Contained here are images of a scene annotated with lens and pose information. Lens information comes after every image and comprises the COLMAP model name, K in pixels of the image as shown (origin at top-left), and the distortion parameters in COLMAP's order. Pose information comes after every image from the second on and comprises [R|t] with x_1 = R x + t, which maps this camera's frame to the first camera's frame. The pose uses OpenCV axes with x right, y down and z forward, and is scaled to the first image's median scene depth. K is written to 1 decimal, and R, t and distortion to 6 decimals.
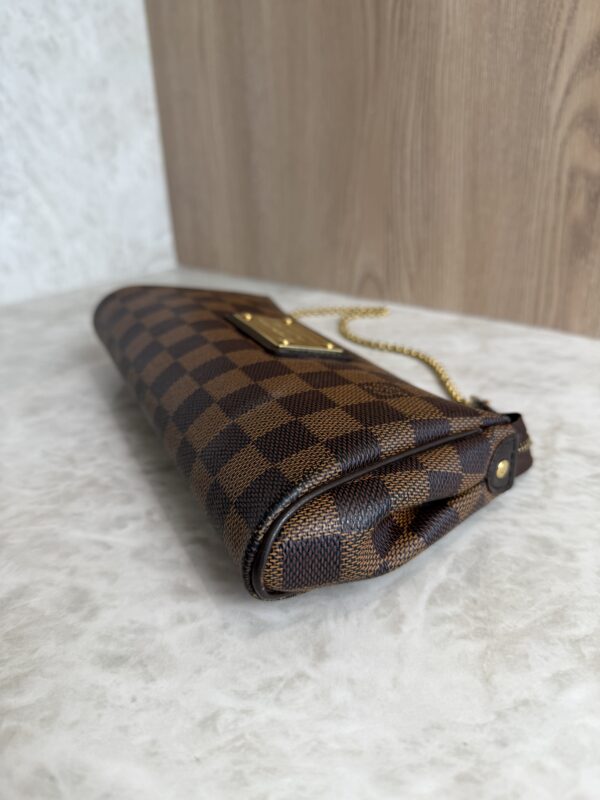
lens RADIAL K [[602.7, 0, 297.8], [0, 602.7, 403.5], [0, 0, 1]] dist [-0.075445, 0.037267]
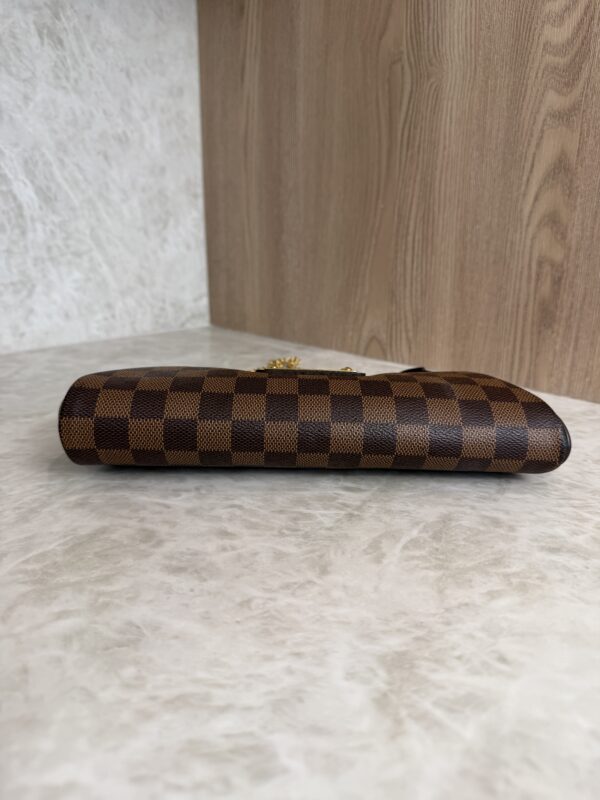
lens RADIAL K [[585.1, 0, 300.0], [0, 585.1, 400.0], [0, 0, 1]] dist [-0.013364, -0.003527]
pose [[0.998264, 0.057900, -0.010767, -0.019101], [-0.058805, 0.989929, -0.128770, 0.139216], [0.003203, 0.129180, 0.991616, -0.296904]]
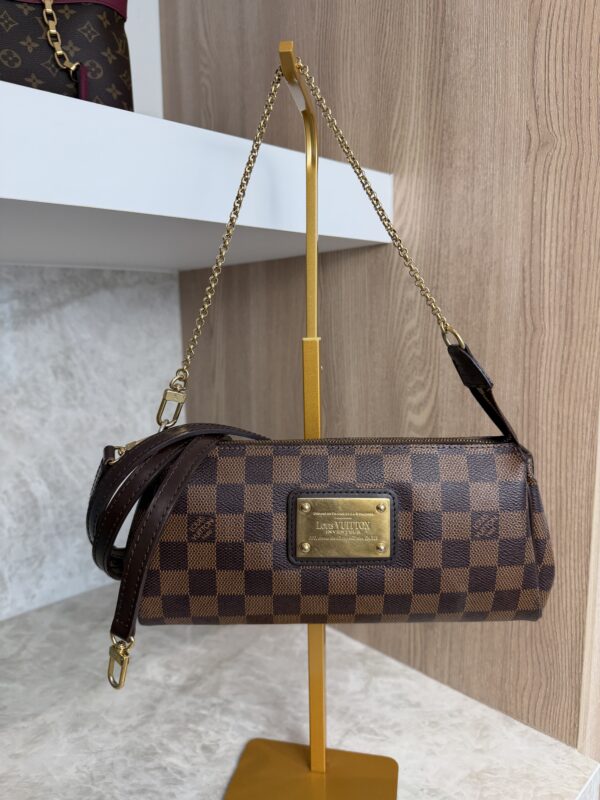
lens RADIAL K [[569.0, 0, 297.8], [0, 569.0, 413.2], [0, 0, 1]] dist [0.055117, -0.101007]
pose [[0.996461, 0.037987, -0.074982, 0.362450], [-0.056192, 0.964471, -0.258145, -0.621969], [0.062512, 0.261445, 0.963192, -0.998824]]
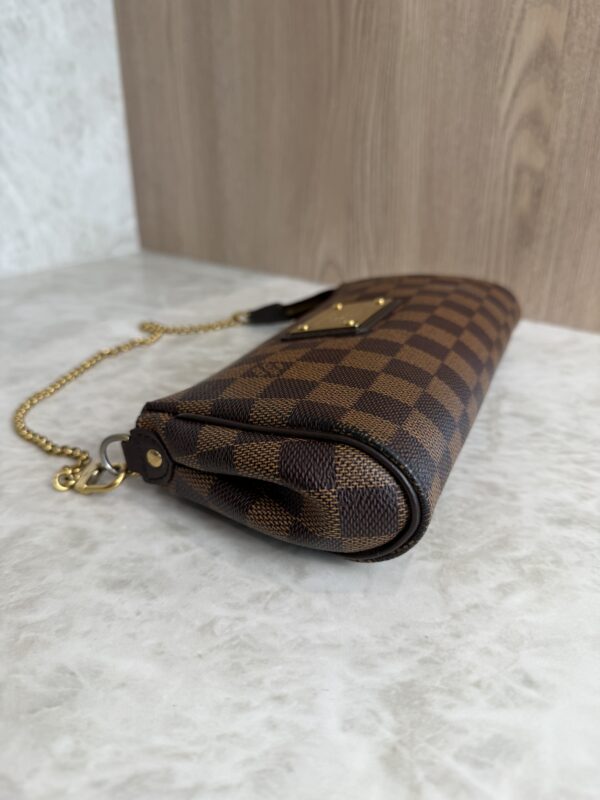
lens RADIAL K [[602.1, 0, 296.4], [0, 602.1, 403.1], [0, 0, 1]] dist [-0.063728, 0.031432]
pose [[0.996936, 0.005658, 0.078017, -0.043837], [-0.006248, 0.999954, 0.007317, 0.057446], [-0.077972, -0.007782, 0.996925, -0.105032]]
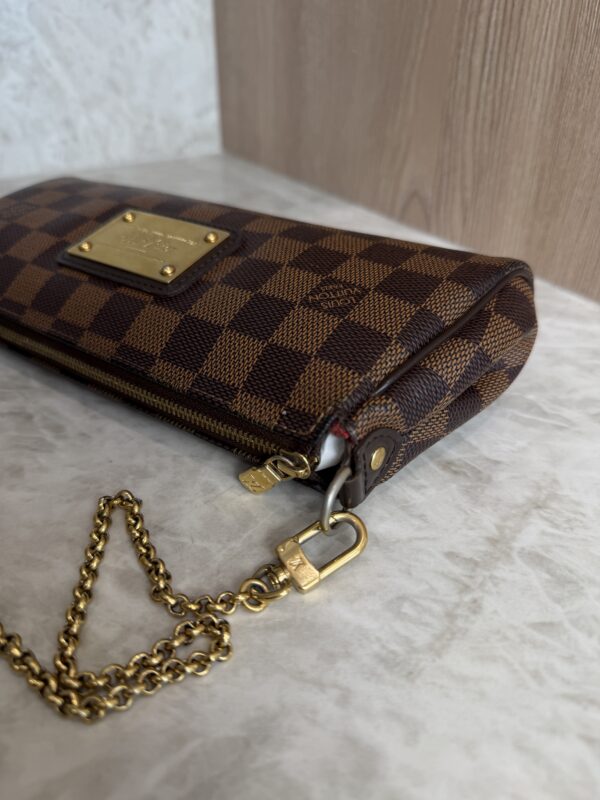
lens RADIAL K [[602.7, 0, 297.8], [0, 602.7, 403.5], [0, 0, 1]] dist [-0.075445, 0.037267]
pose [[0.966347, 0.185386, -0.178339, 0.337247], [-0.151490, 0.970432, 0.187916, -0.166363], [0.207903, -0.154576, 0.965858, 0.430819]]
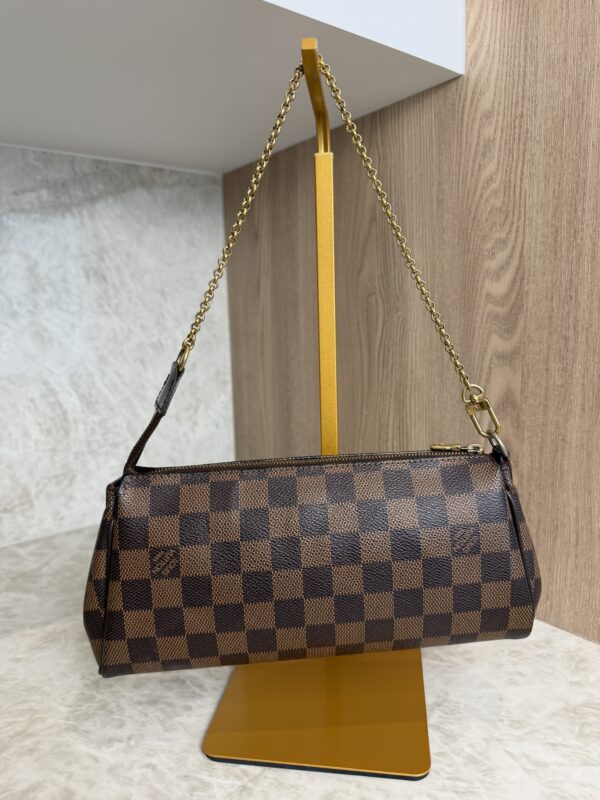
lens RADIAL K [[570.7, 0, 300.4], [0, 570.7, 411.1], [0, 0, 1]] dist [0.095861, -0.159407]
pose [[0.983375, 0.045961, -0.175675, 0.390781], [-0.090200, 0.963280, -0.252894, -0.280704], [0.157601, 0.264535, 0.951411, -0.543541]]
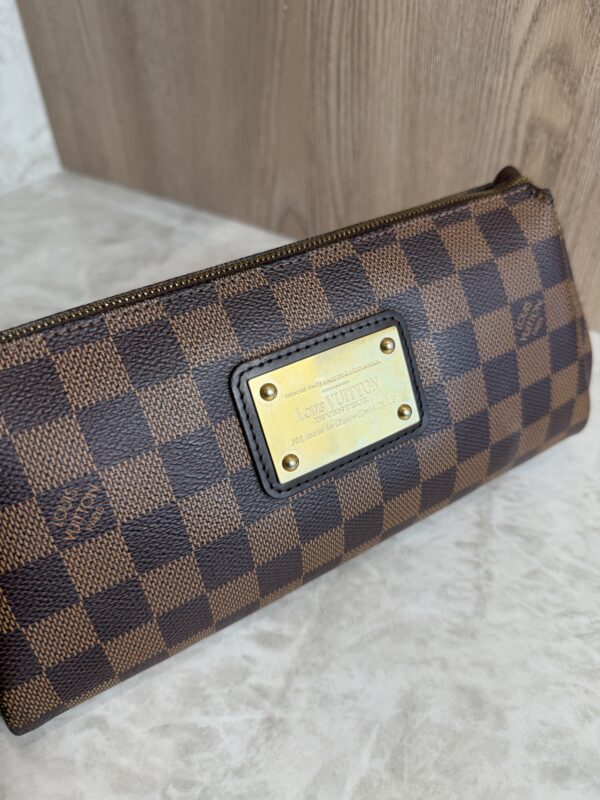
lens RADIAL K [[602.7, 0, 297.8], [0, 602.7, 403.5], [0, 0, 1]] dist [-0.075445, 0.037267]
pose [[0.993396, -0.059343, 0.098200, 0.066639], [0.028701, 0.957176, 0.288082, -0.417194], [-0.111090, -0.283361, 0.952557, 0.241215]]
